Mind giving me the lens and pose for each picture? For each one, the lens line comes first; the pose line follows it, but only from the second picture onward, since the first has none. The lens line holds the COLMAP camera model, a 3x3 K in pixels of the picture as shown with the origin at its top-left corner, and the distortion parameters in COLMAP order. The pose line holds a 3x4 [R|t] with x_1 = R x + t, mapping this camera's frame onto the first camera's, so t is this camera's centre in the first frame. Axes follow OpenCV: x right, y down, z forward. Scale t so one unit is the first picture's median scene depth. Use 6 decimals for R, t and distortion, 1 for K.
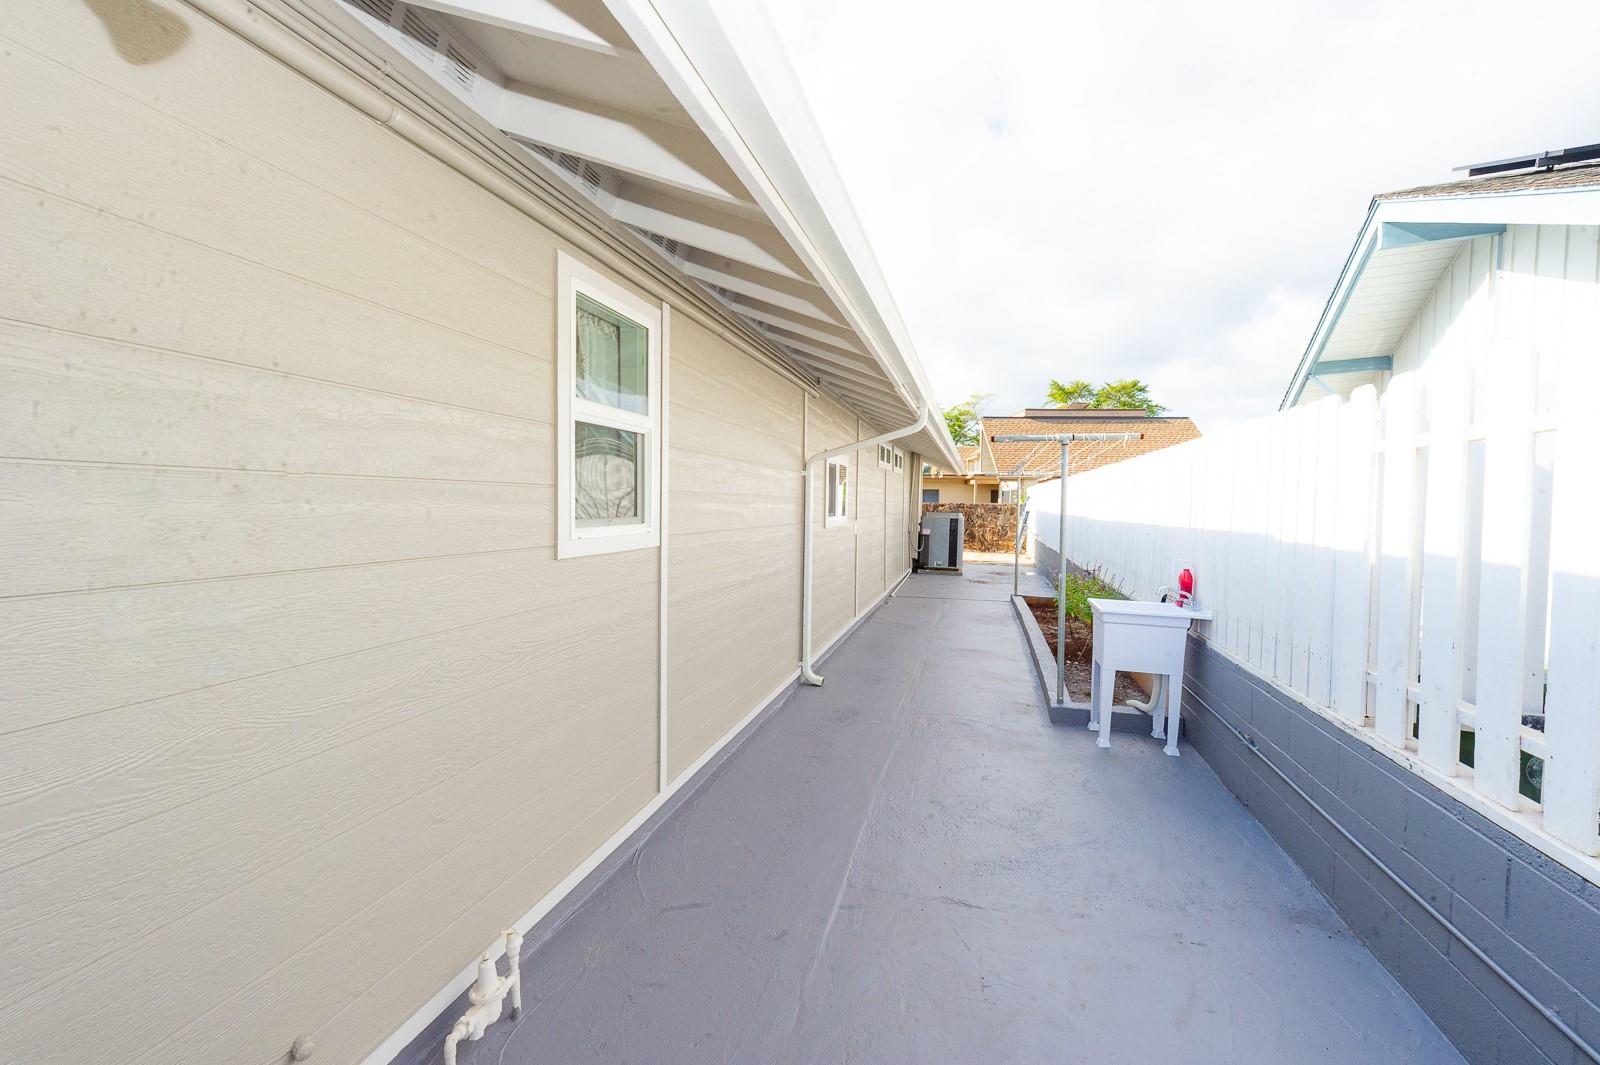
lens RADIAL K [[697.8, 0, 802.4], [0, 697.8, 529.5], [0, 0, 1]] dist [0.003948, -0.003013]
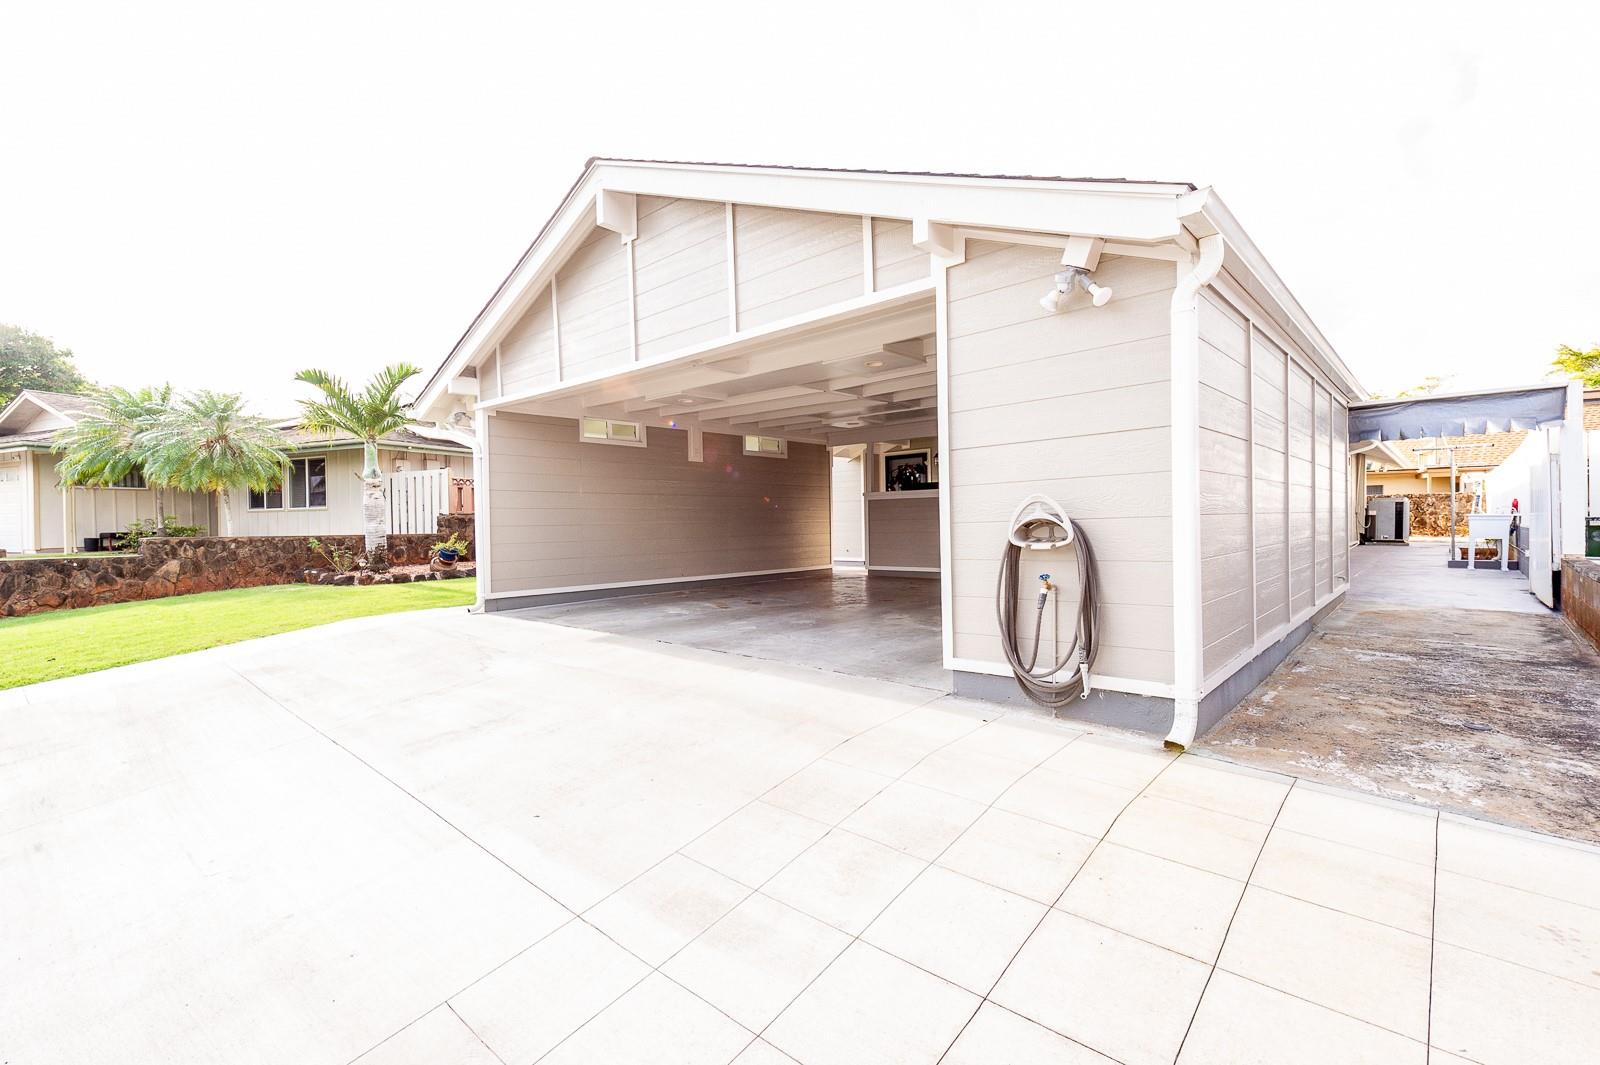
lens RADIAL K [[697.8, 0, 800.1], [0, 697.8, 533.7], [0, 0, 1]] dist [0.003948, -0.003013]
pose [[0.876714, -0.014455, -0.480794, -0.105323], [0.006825, 0.999822, -0.017614, 0.045180], [0.480963, 0.012161, 0.876657, -0.521539]]
